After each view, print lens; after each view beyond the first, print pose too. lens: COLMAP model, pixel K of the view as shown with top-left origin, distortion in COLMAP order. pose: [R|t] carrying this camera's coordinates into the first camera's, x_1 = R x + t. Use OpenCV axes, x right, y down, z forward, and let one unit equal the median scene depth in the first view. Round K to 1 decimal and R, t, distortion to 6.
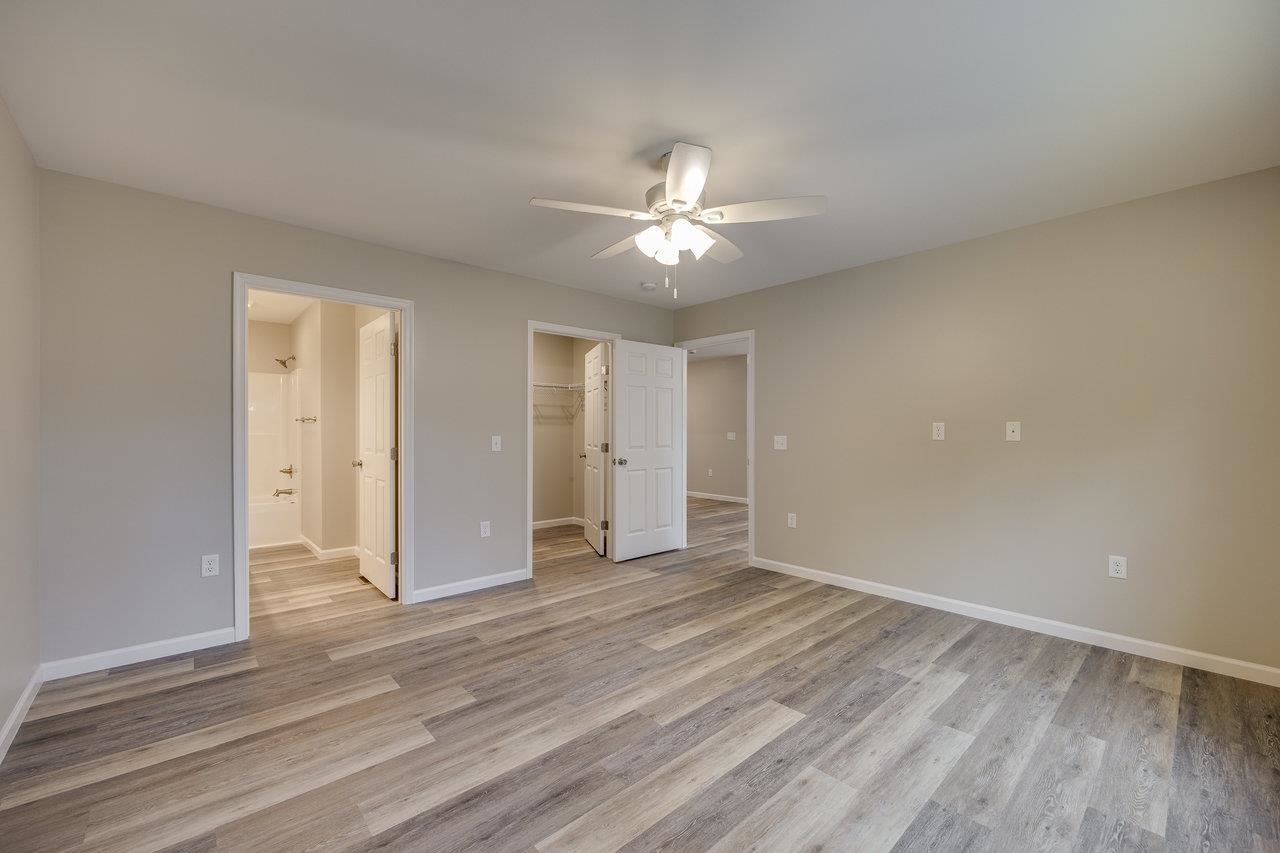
lens RADIAL K [[511.8, 0, 642.1], [0, 511.8, 416.8], [0, 0, 1]] dist [-0.003829, 0.000142]
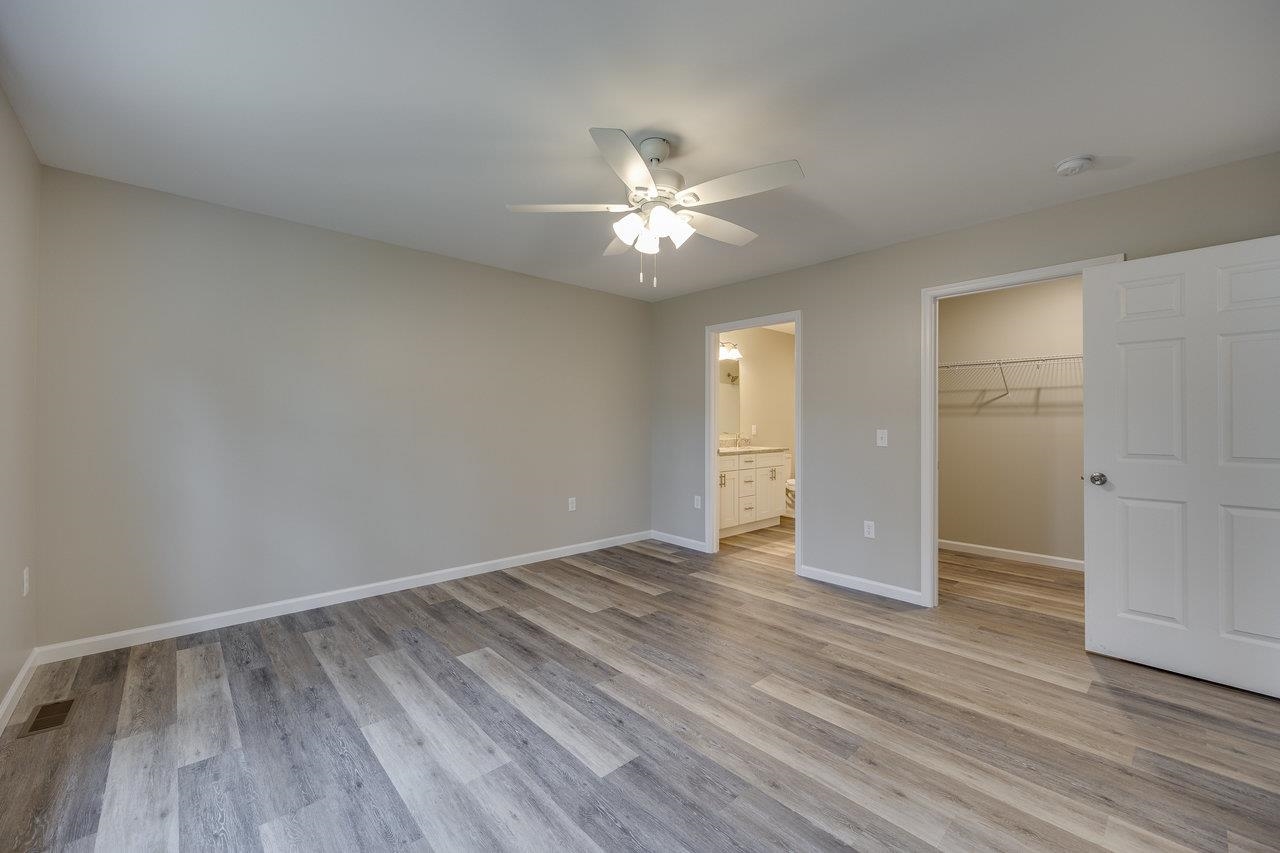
lens RADIAL K [[511.8, 0, 642.1], [0, 511.8, 416.8], [0, 0, 1]] dist [-0.003829, 0.000142]
pose [[0.003427, -0.012672, -0.999914, 0.916153], [0.024557, 0.999619, -0.012584, 0.026545], [0.999693, -0.024512, 0.003737, 0.874142]]
